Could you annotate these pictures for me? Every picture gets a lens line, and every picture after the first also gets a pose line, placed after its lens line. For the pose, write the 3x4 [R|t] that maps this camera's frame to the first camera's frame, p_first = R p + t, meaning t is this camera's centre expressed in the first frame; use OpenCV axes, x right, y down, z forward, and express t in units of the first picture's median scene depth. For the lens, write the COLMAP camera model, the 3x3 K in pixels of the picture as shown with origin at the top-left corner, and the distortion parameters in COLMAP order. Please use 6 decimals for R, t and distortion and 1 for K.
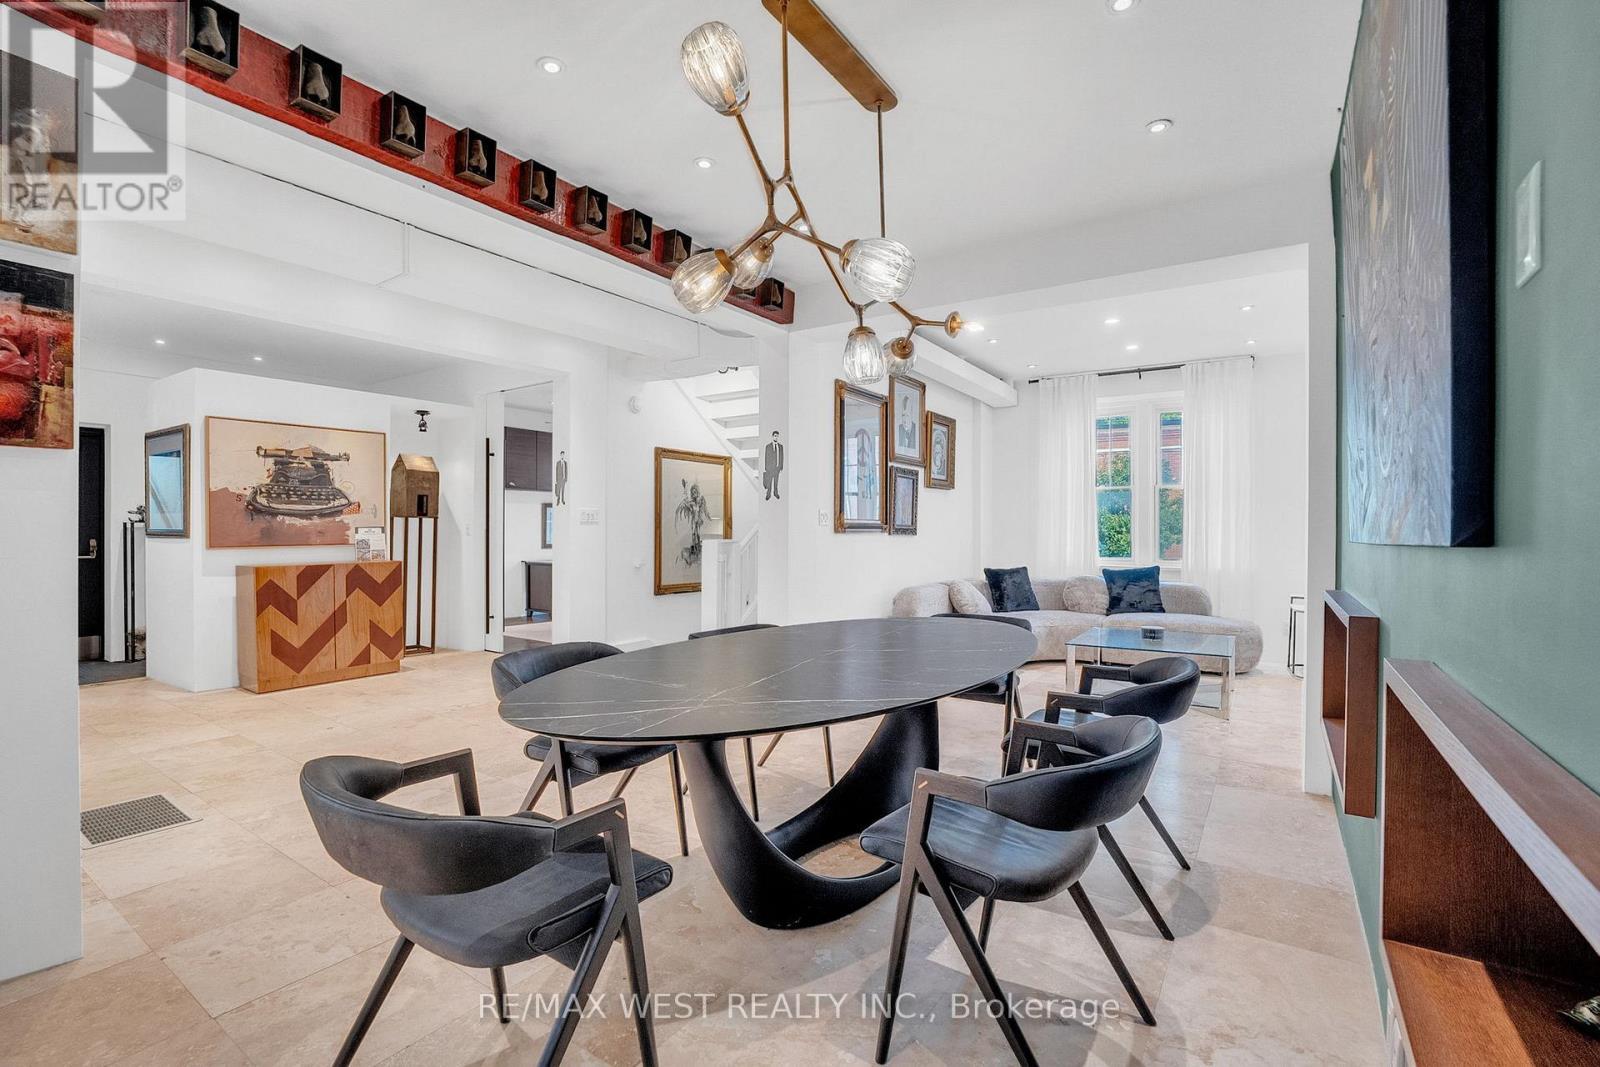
lens RADIAL K [[721.0, 0, 803.0], [0, 721.0, 540.2], [0, 0, 1]] dist [-0.045371, 0.006584]
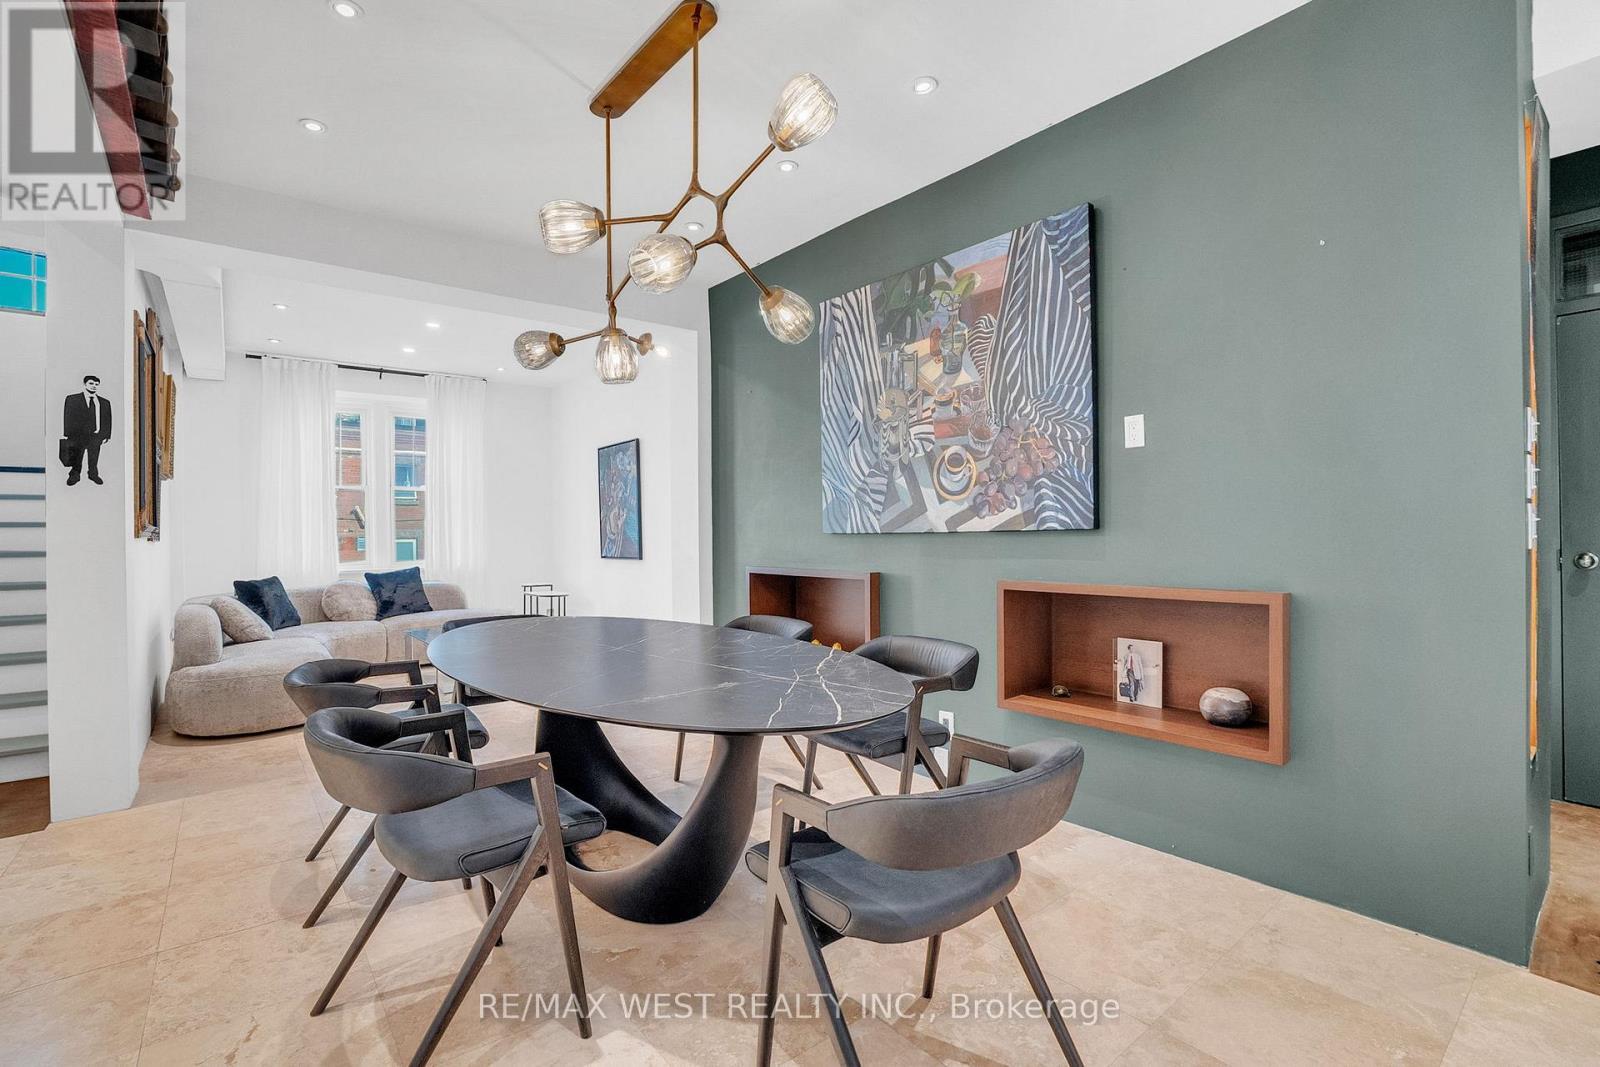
lens RADIAL K [[721.0, 0, 789.2], [0, 721.0, 527.1], [0, 0, 1]] dist [-0.045371, 0.006584]
pose [[0.304979, -0.001139, 0.952358, -0.326047], [0.024843, 0.999669, -0.006760, -0.000539], [-0.952035, 0.025721, 0.304906, 0.185794]]
